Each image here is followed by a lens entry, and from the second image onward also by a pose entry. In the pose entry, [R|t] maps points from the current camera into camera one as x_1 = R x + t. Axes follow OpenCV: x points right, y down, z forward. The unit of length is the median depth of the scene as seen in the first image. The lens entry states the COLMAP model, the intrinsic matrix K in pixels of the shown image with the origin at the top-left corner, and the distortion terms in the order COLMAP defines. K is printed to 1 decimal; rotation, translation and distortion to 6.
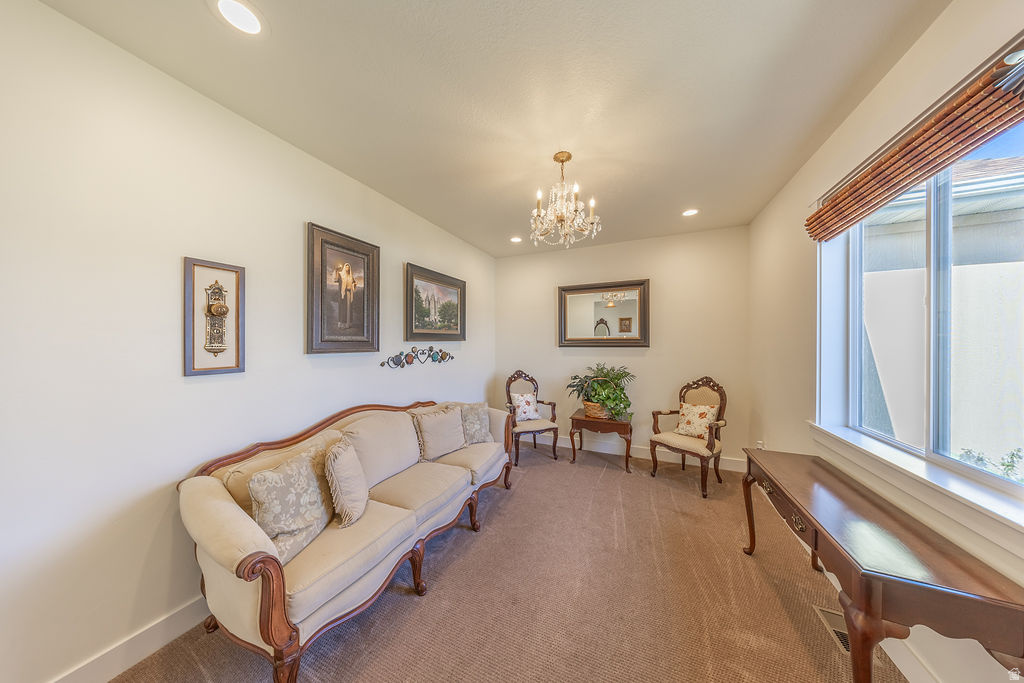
lens RADIAL K [[299.1, 0, 512.1], [0, 299.1, 341.3], [0, 0, 1]] dist [-0.003261, 0.000813]
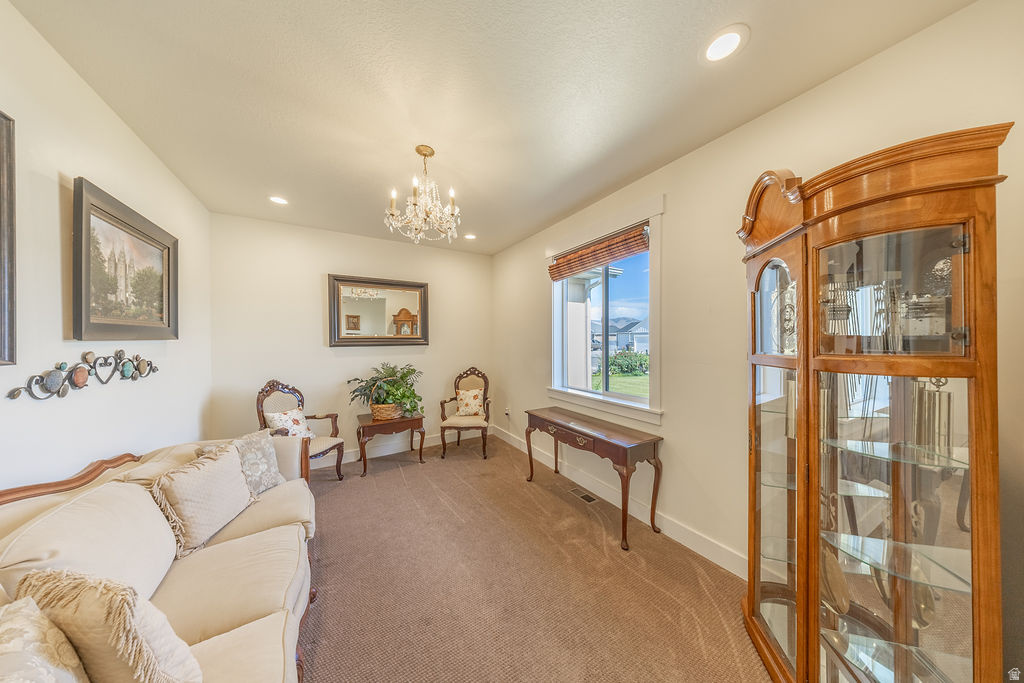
lens RADIAL K [[299.1, 0, 512.4], [0, 299.1, 340.3], [0, 0, 1]] dist [-0.003261, 0.000813]
pose [[0.565274, -0.004419, 0.824892, -0.307241], [0.005819, 0.999982, 0.001369, 0.002895], [-0.824883, 0.004027, 0.565289, 0.136881]]
